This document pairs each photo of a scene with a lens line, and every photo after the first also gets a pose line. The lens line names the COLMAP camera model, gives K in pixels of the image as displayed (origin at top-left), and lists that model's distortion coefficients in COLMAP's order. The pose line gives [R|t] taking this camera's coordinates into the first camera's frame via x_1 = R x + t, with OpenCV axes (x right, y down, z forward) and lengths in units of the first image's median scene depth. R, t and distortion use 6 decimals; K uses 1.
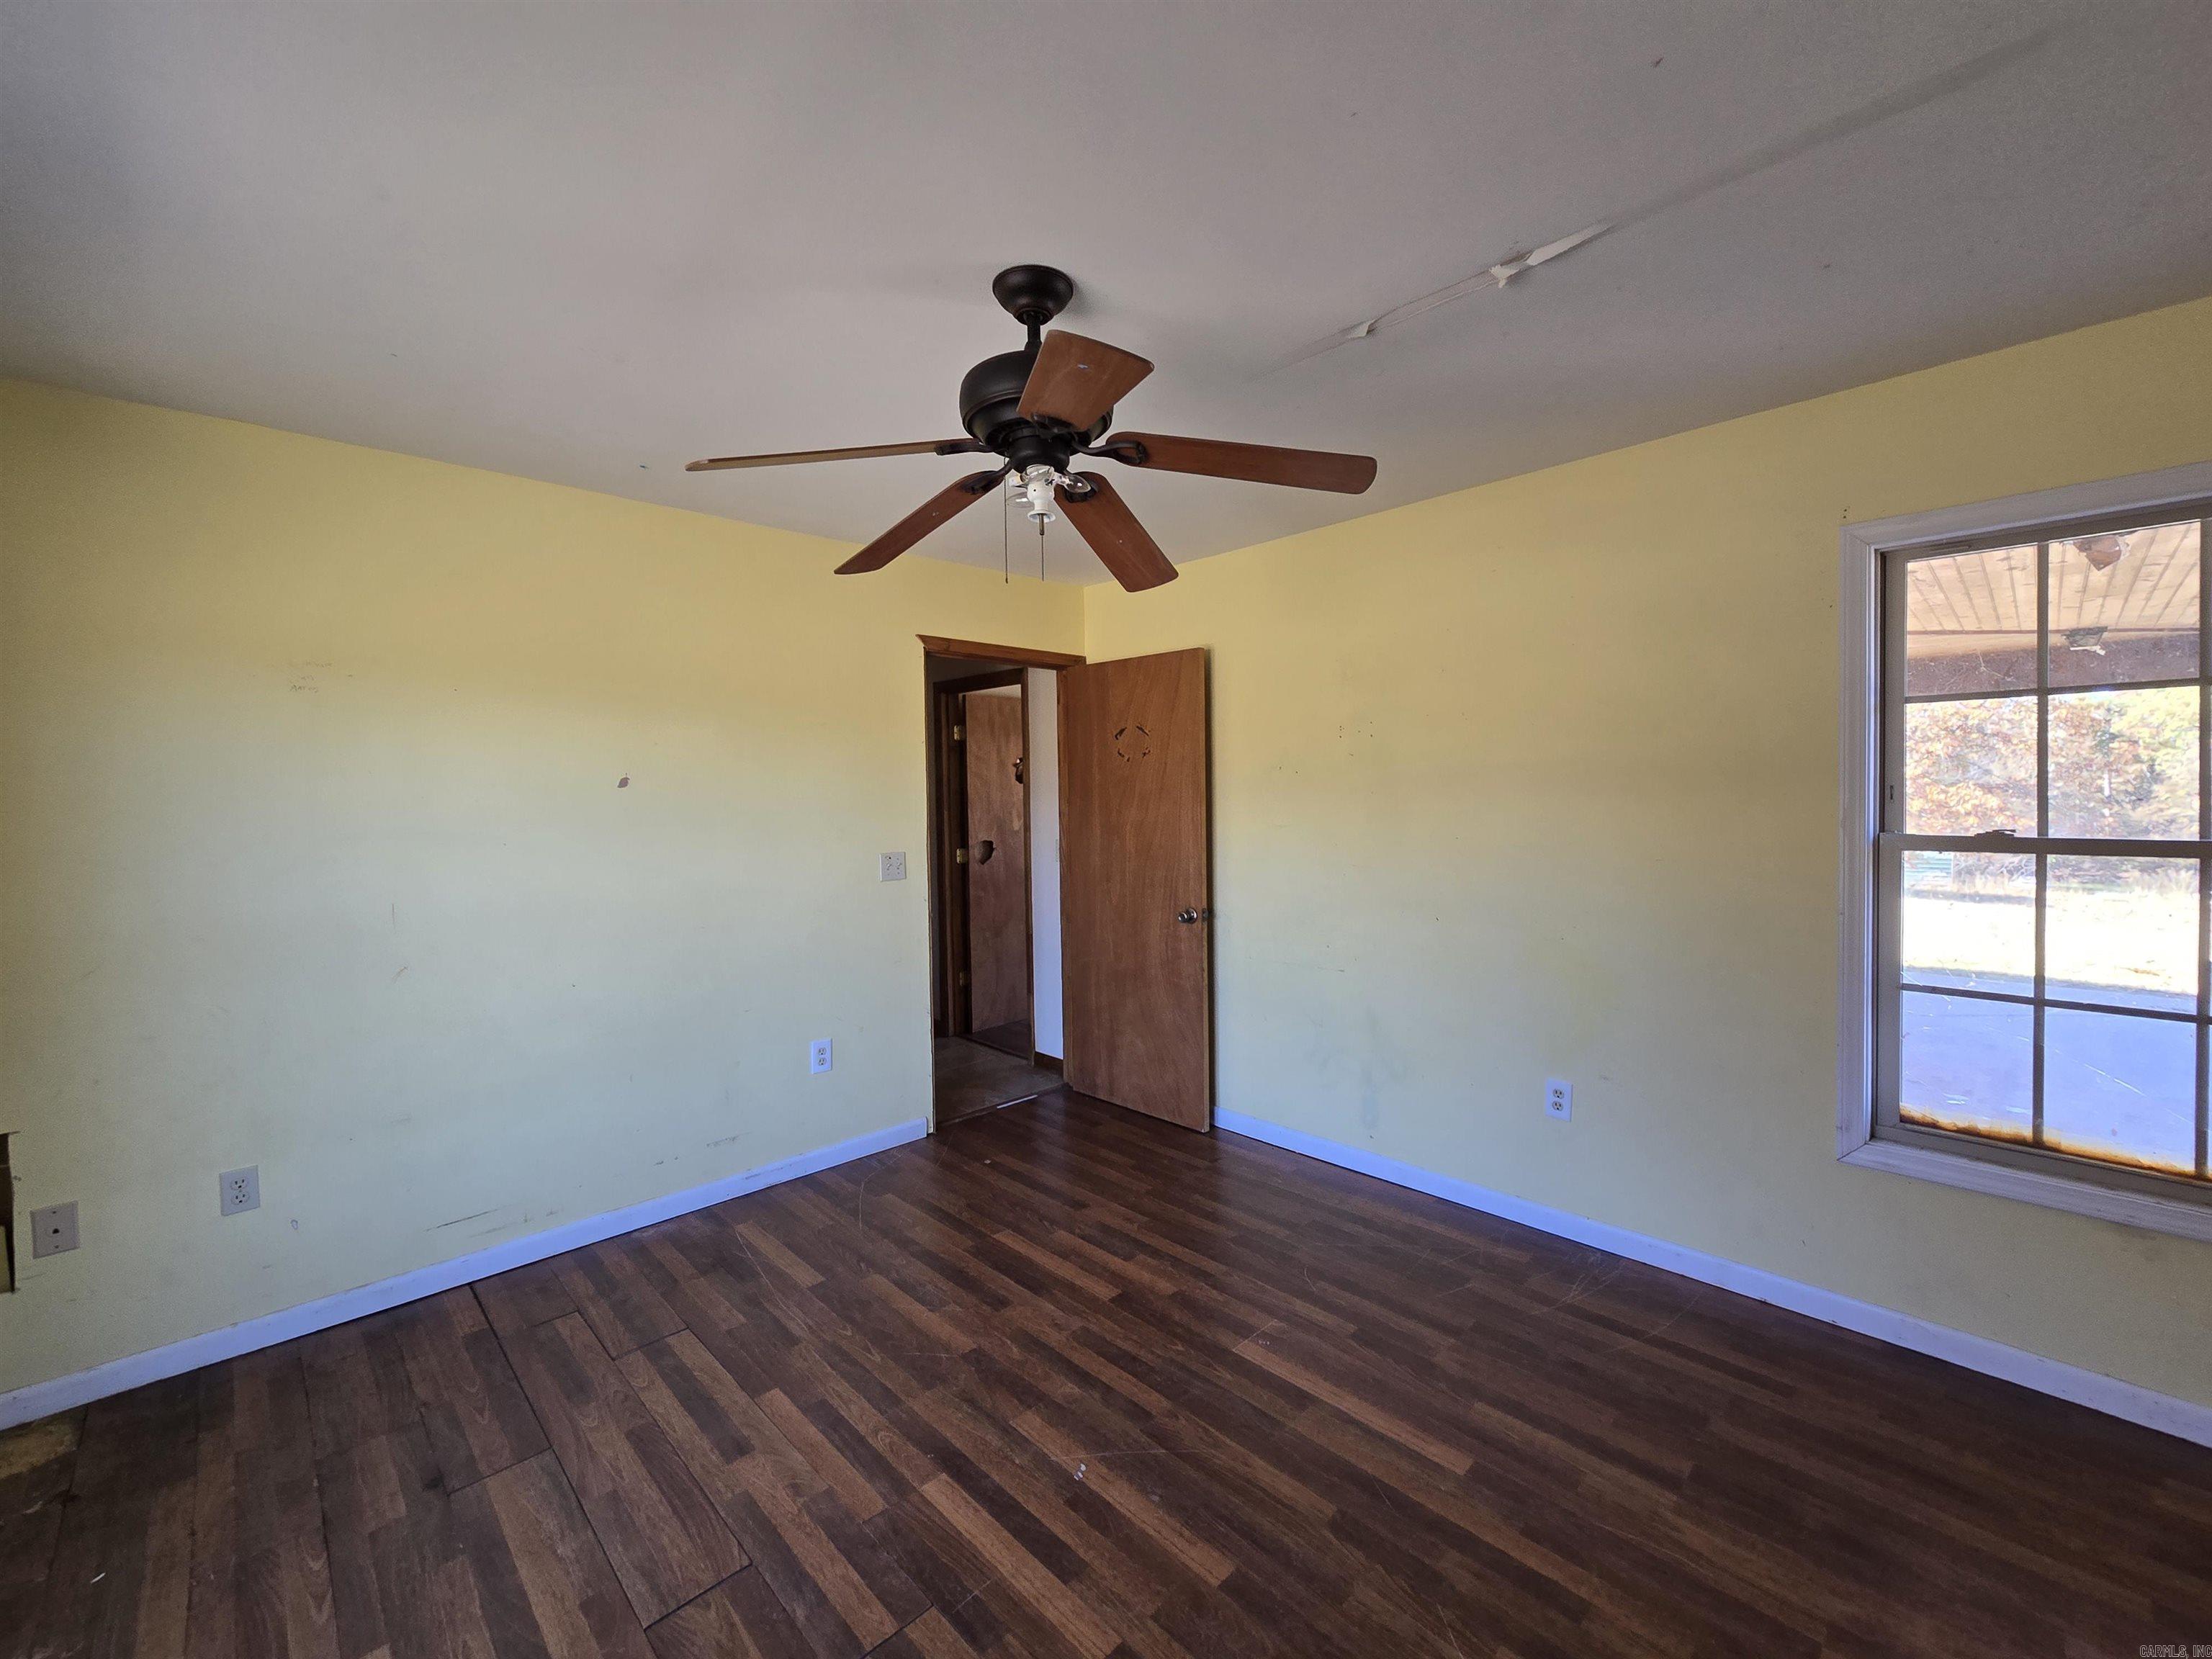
lens RADIAL K [[905.4, 0, 1102.9], [0, 905.4, 817.5], [0, 0, 1]] dist [-0.000417, 0.000285]
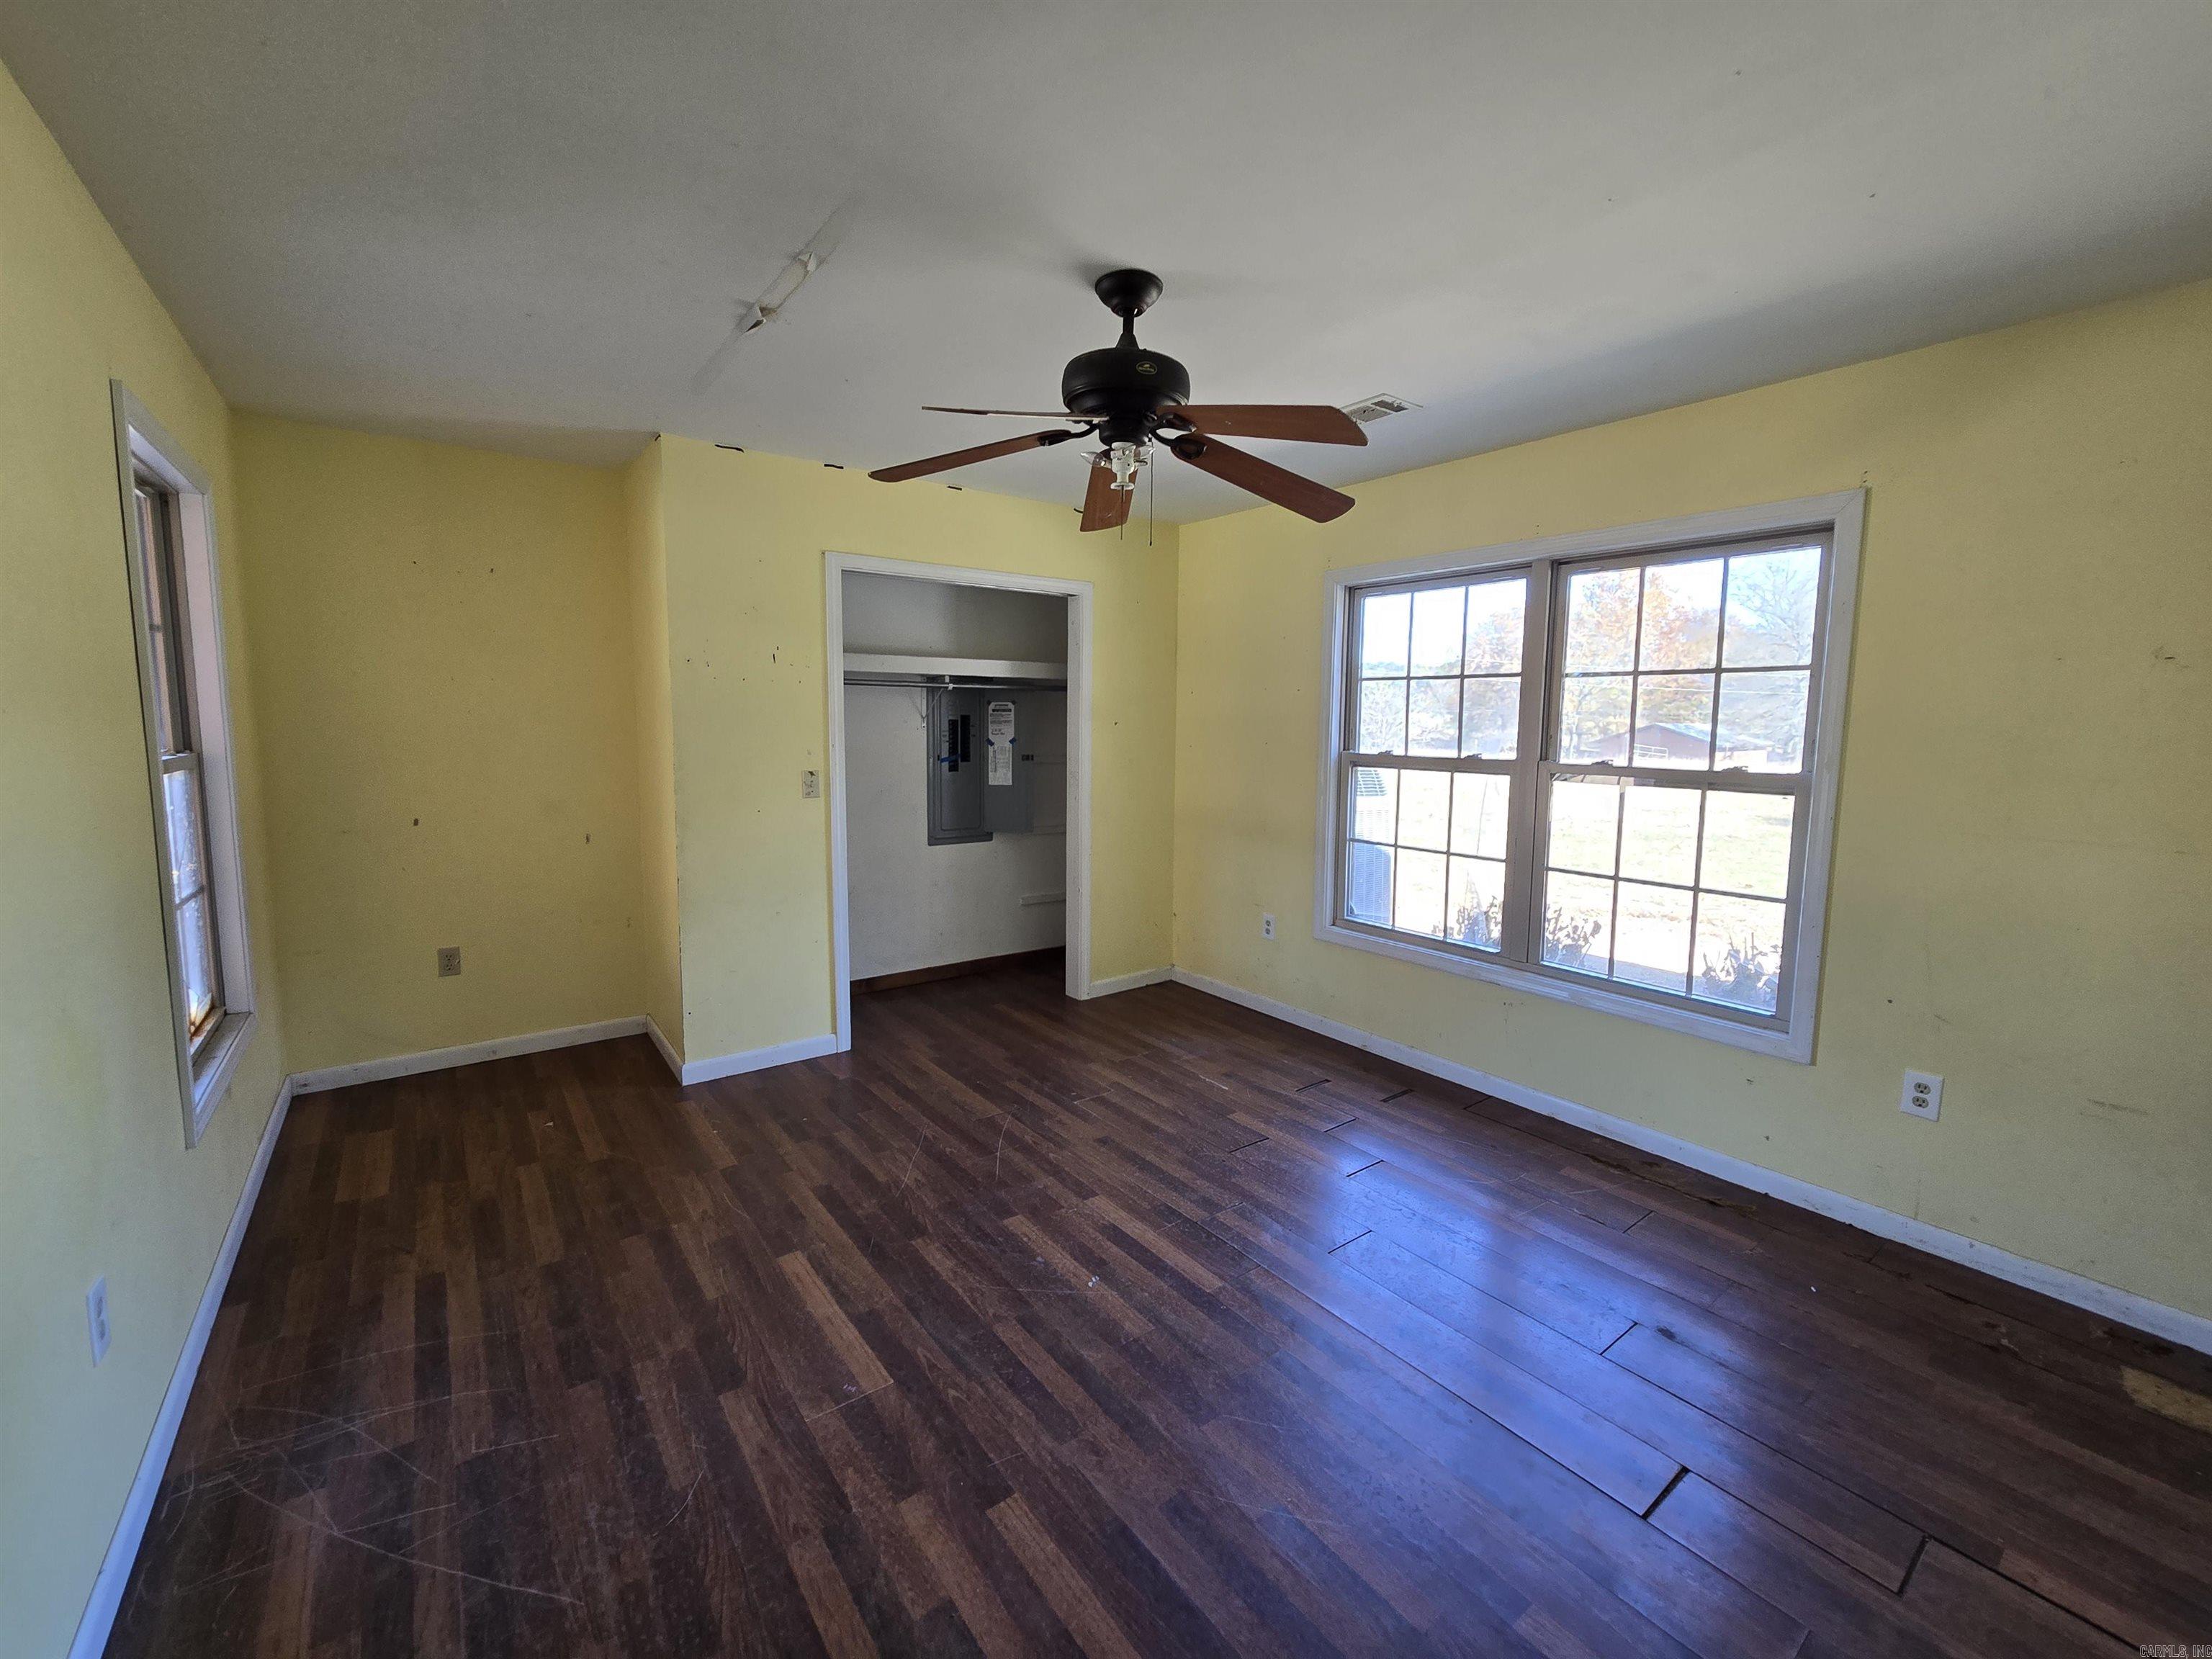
lens RADIAL K [[905.4, 0, 1108.0], [0, 905.4, 821.0], [0, 0, 1]] dist [-0.000417, 0.000285]
pose [[-0.993144, -0.011131, 0.116362, -0.157740], [0.004819, 0.990710, 0.135904, -0.043241], [-0.116794, 0.135533, -0.983865, 1.866442]]
